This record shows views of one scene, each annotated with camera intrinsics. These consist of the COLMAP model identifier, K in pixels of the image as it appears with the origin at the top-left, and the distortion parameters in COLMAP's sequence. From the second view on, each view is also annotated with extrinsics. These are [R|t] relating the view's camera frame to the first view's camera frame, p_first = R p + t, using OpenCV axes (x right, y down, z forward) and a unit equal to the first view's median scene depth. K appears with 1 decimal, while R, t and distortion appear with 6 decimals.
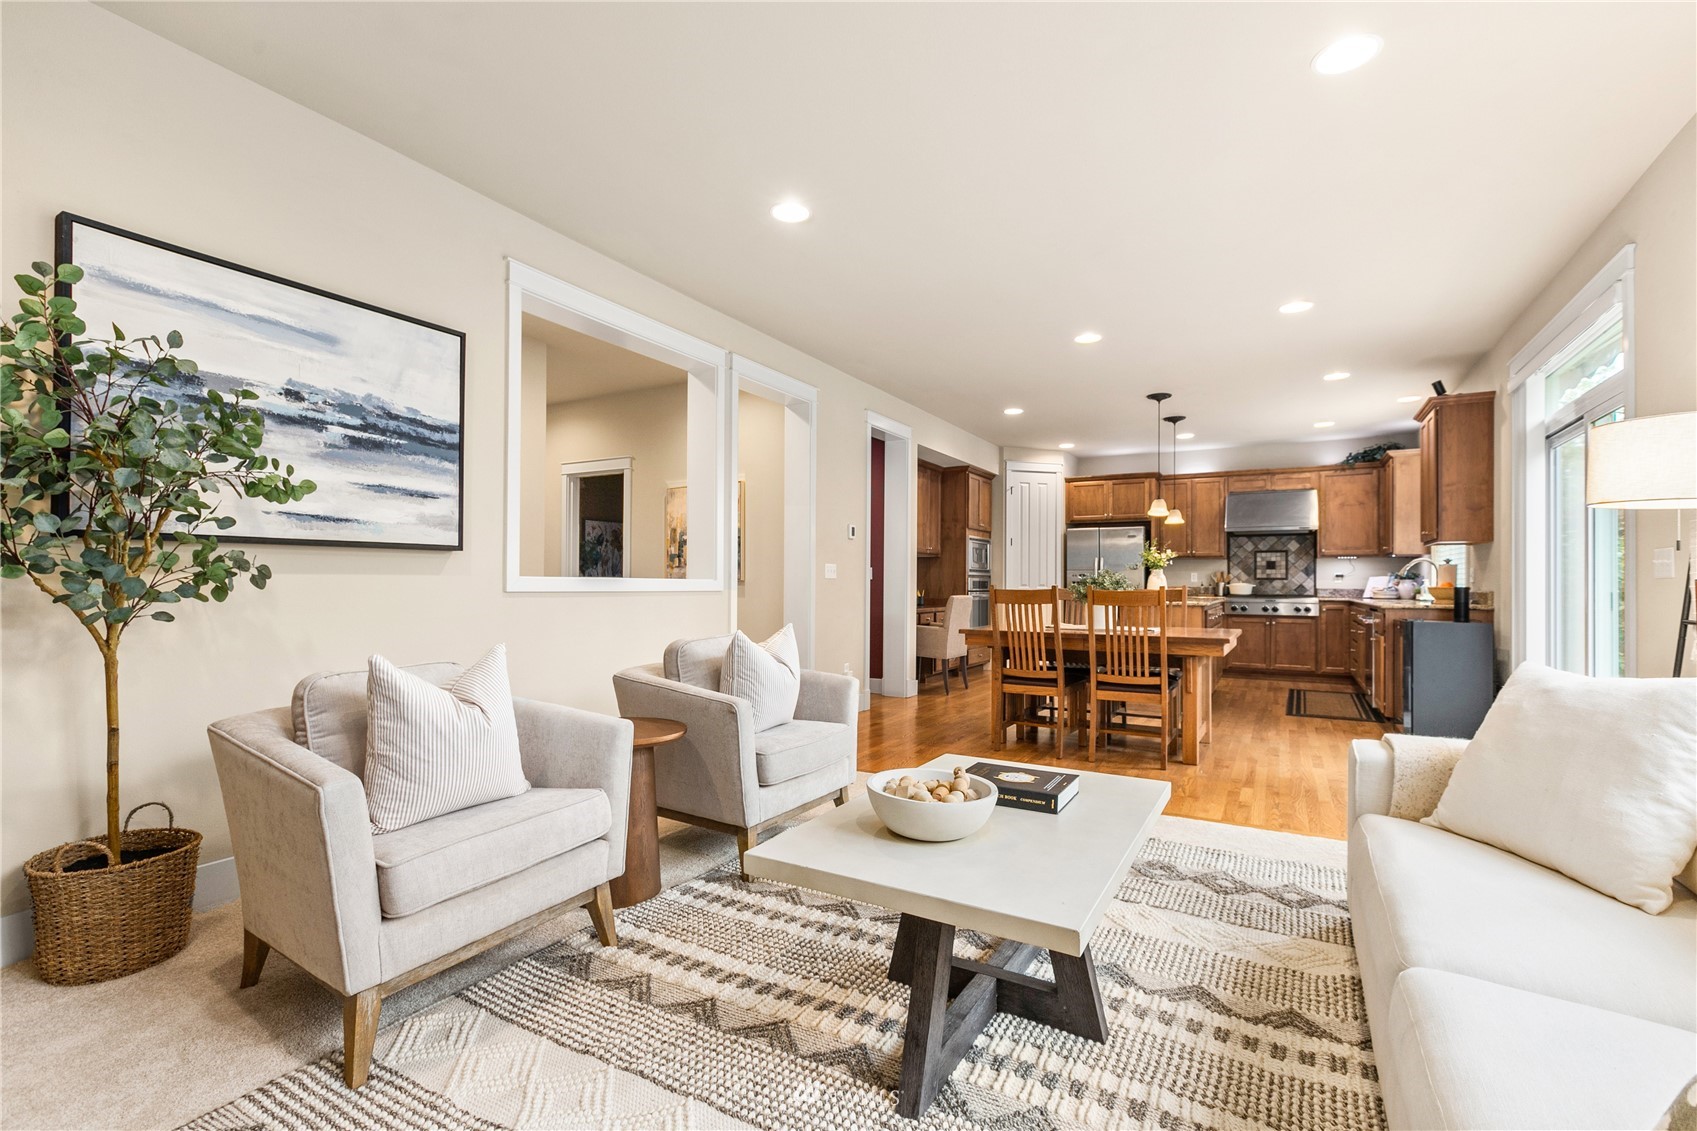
lens RADIAL K [[769.5, 0, 851.6], [0, 769.5, 574.1], [0, 0, 1]] dist [0.006797, -0.002563]
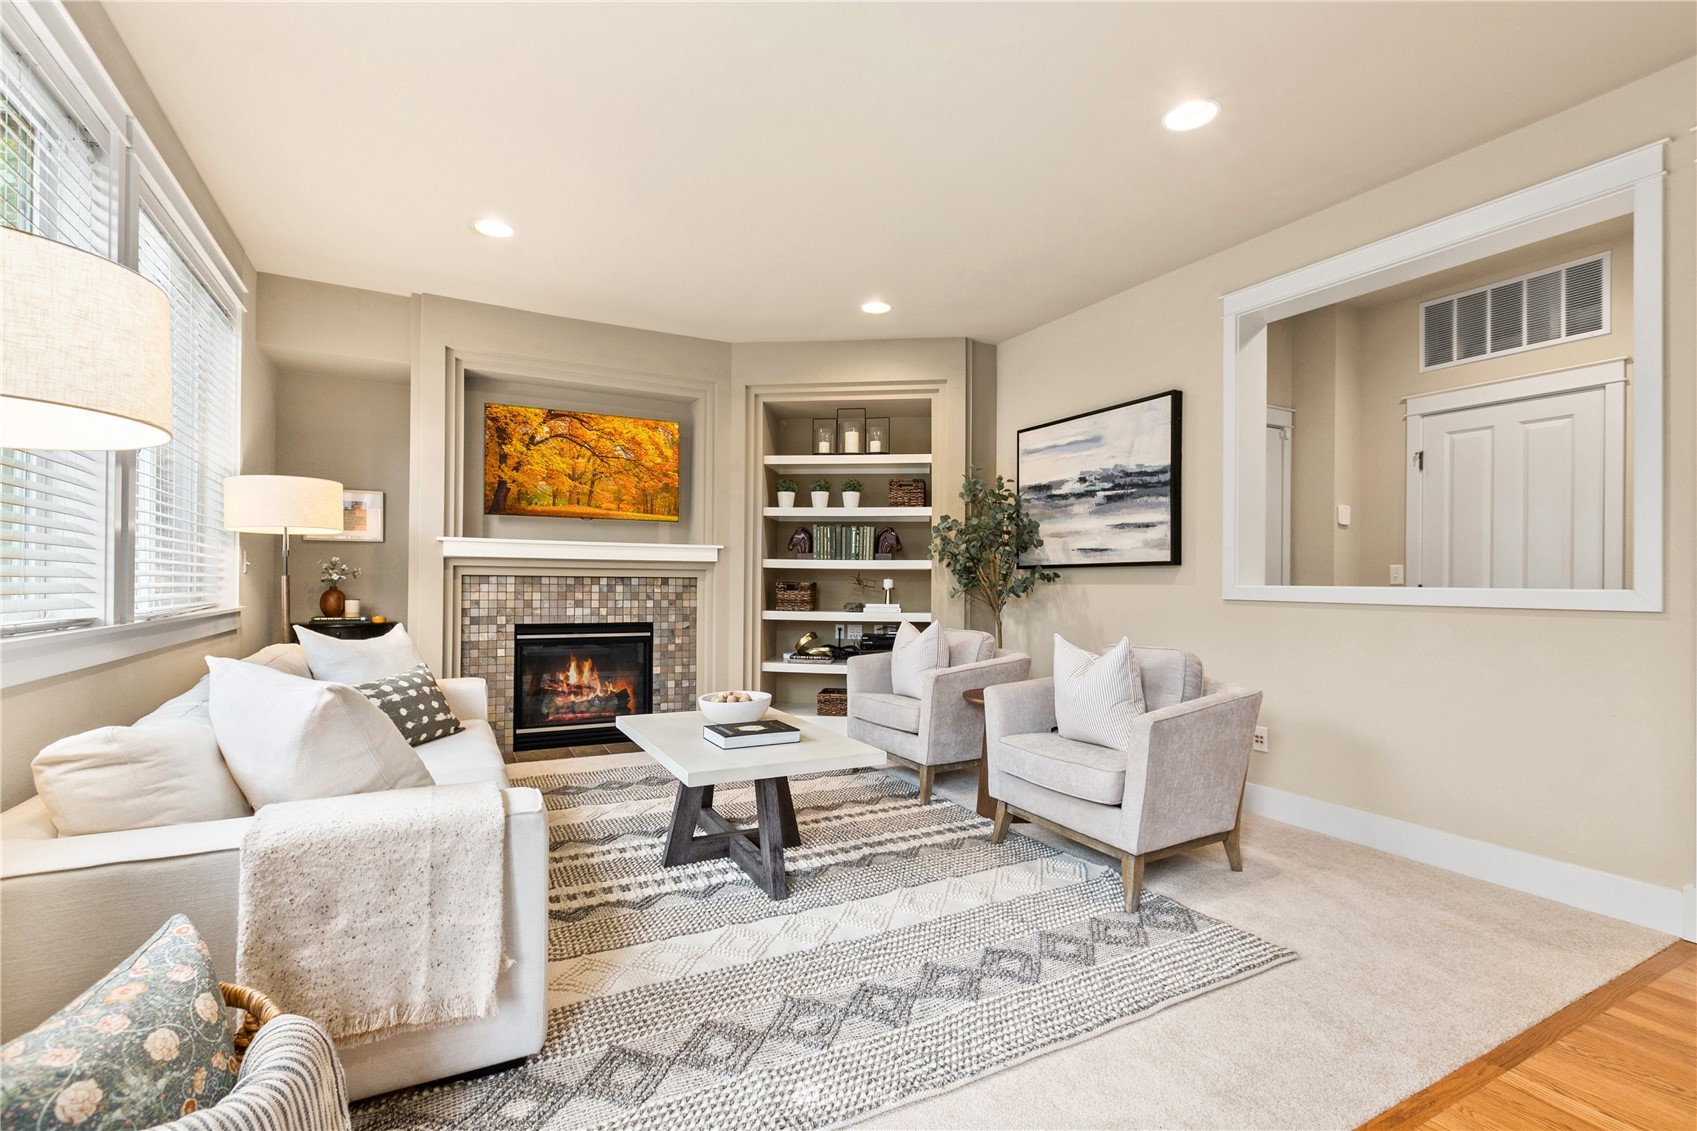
lens RADIAL K [[769.5, 0, 828.5], [0, 769.5, 575.6], [0, 0, 1]] dist [0.006797, -0.002563]
pose [[-0.558372, -0.019951, -0.829351, 0.324808], [-0.004800, 0.999772, -0.020819, 0.006022], [0.829577, -0.007644, -0.558340, 0.479069]]
